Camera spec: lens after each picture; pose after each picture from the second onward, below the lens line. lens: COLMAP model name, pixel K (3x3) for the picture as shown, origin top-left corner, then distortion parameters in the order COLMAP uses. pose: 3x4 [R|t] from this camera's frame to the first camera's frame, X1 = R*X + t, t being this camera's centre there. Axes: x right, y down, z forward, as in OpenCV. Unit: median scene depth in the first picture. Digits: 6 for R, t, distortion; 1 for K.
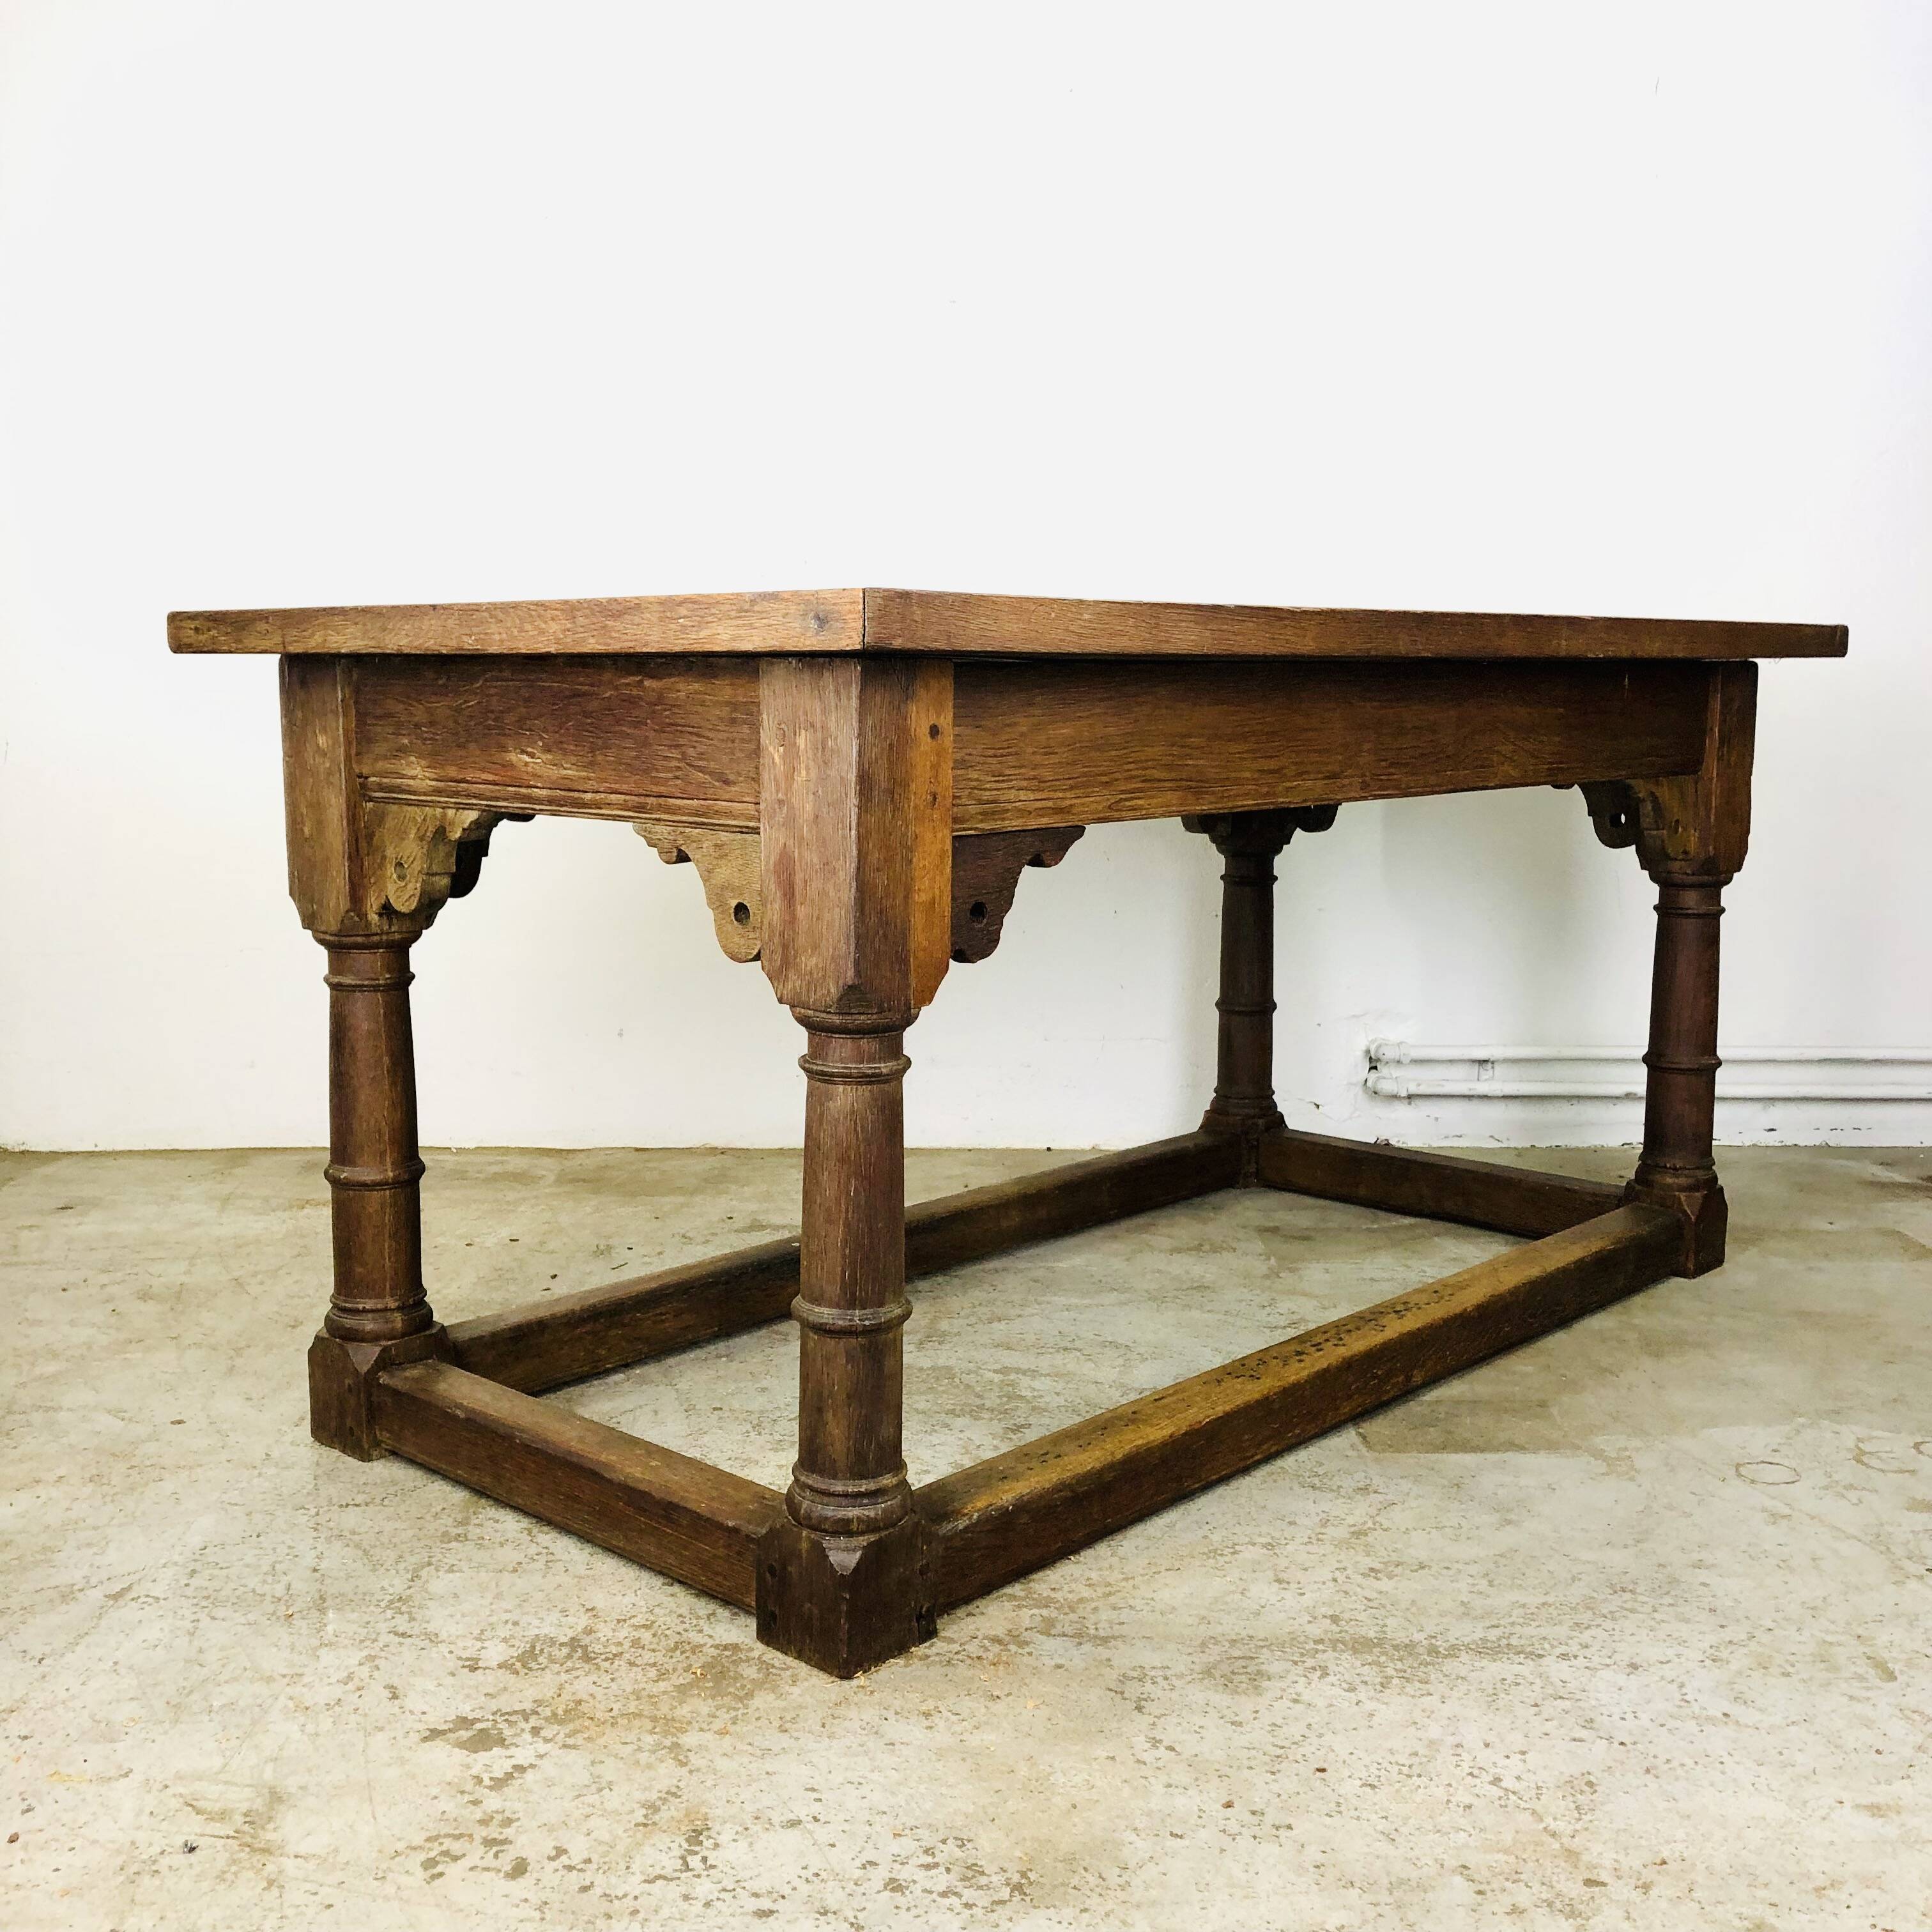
lens RADIAL K [[2257.6, 0, 1063.0], [0, 2257.6, 901.1], [0, 0, 1]] dist [0.012205, 0.000000]
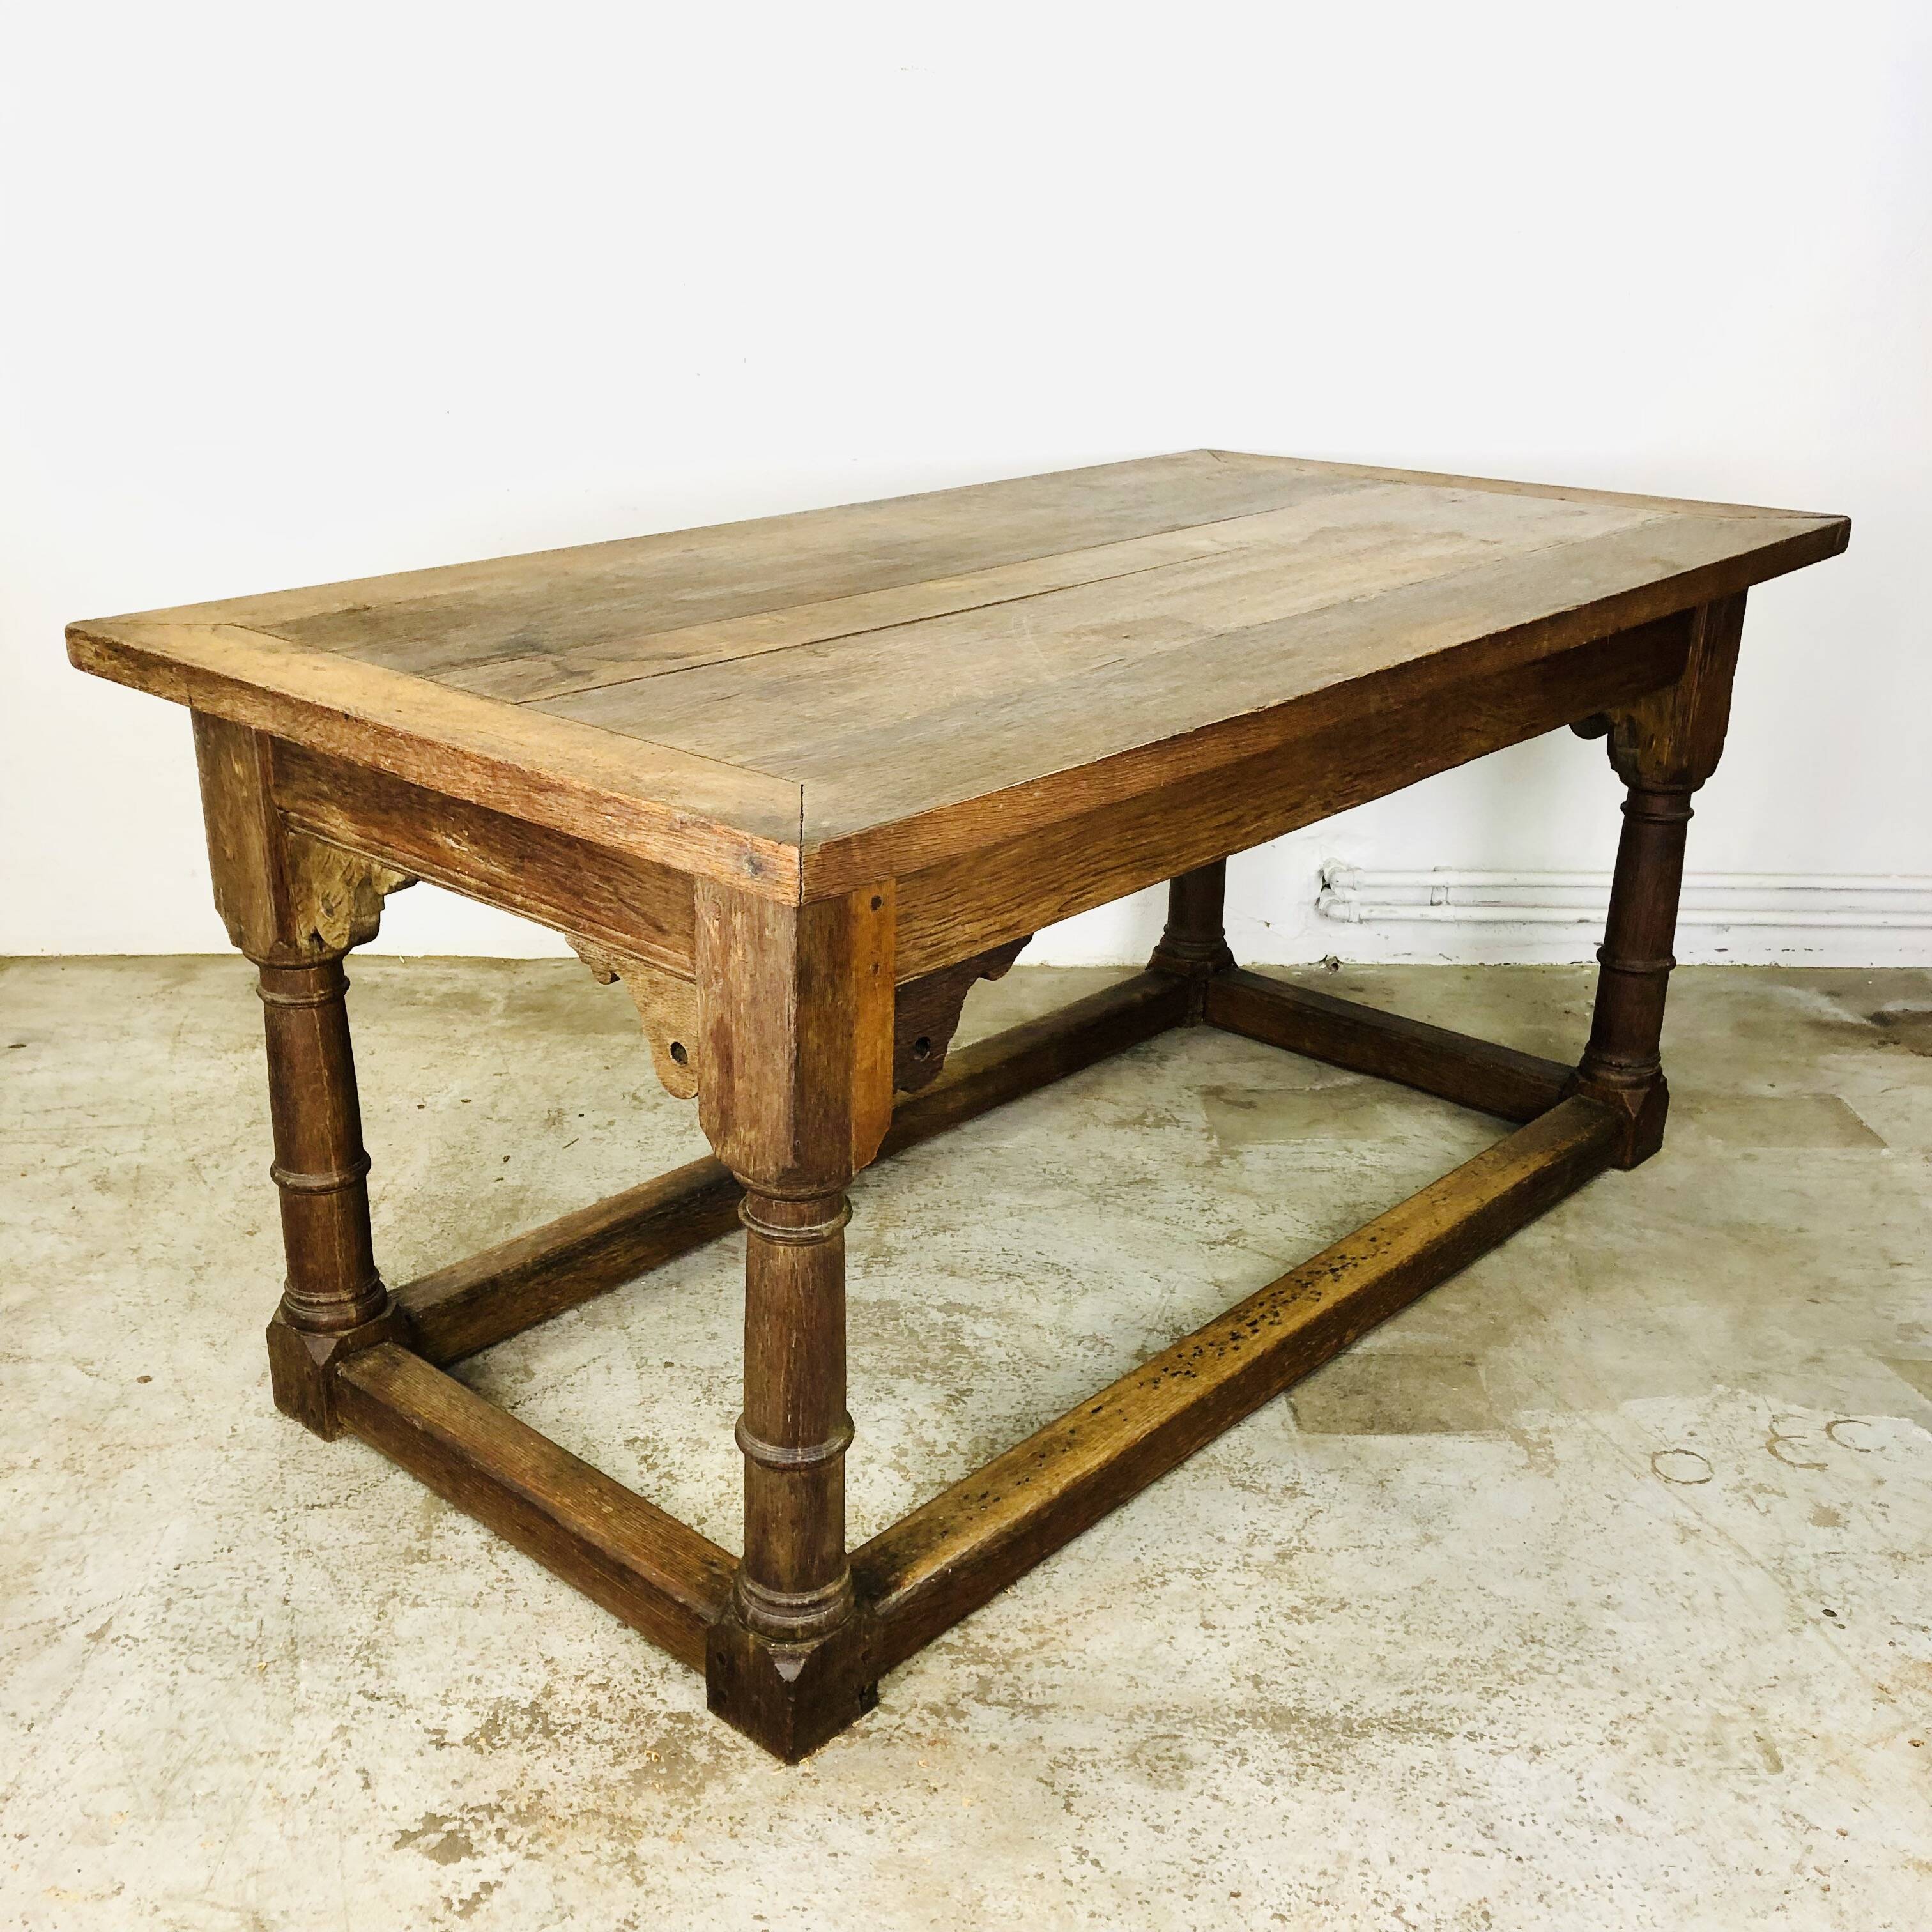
lens RADIAL K [[2257.6, 0, 1018.6], [0, 2257.6, 926.6], [0, 0, 1]] dist [0.012205, 0.000000]
pose [[0.999863, 0.016455, 0.001996, 0.001480], [-0.016437, 0.968714, 0.247637, -0.282868], [0.002141, -0.247635, 0.968851, 0.066267]]
